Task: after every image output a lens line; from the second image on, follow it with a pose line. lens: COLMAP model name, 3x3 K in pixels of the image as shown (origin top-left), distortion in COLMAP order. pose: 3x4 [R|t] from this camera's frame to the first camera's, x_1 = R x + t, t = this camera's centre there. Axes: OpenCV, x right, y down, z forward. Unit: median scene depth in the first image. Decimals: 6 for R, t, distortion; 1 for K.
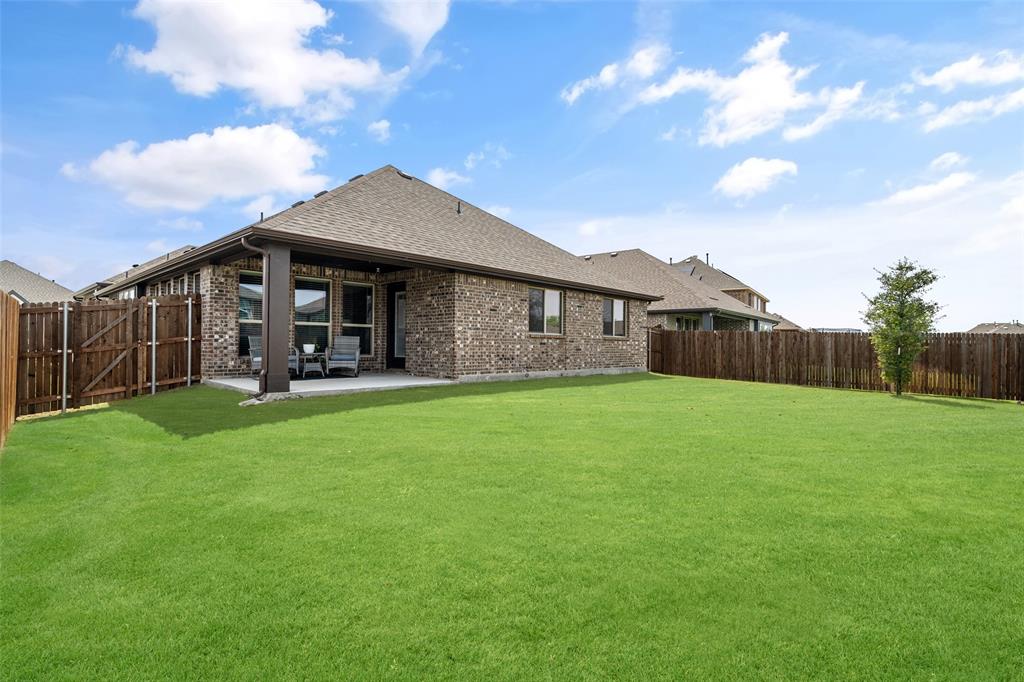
lens RADIAL K [[497.7, 0, 512.0], [0, 497.7, 341.0], [0, 0, 1]] dist [0.024738, 0.000024]
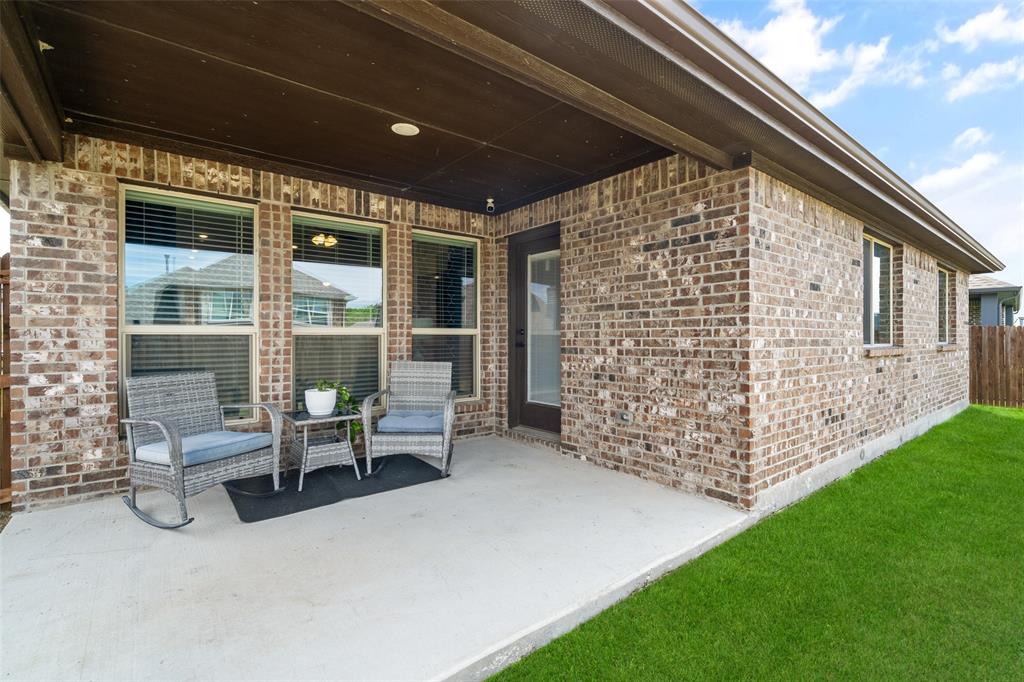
lens RADIAL K [[467.4, 0, 513.5], [0, 467.4, 339.7], [0, 0, 1]] dist [-0.002025, 0.000668]
pose [[0.989121, -0.007292, -0.146925, -0.197027], [0.009429, 0.999860, 0.013849, -0.030657], [0.146804, -0.015084, 0.989051, 0.623355]]
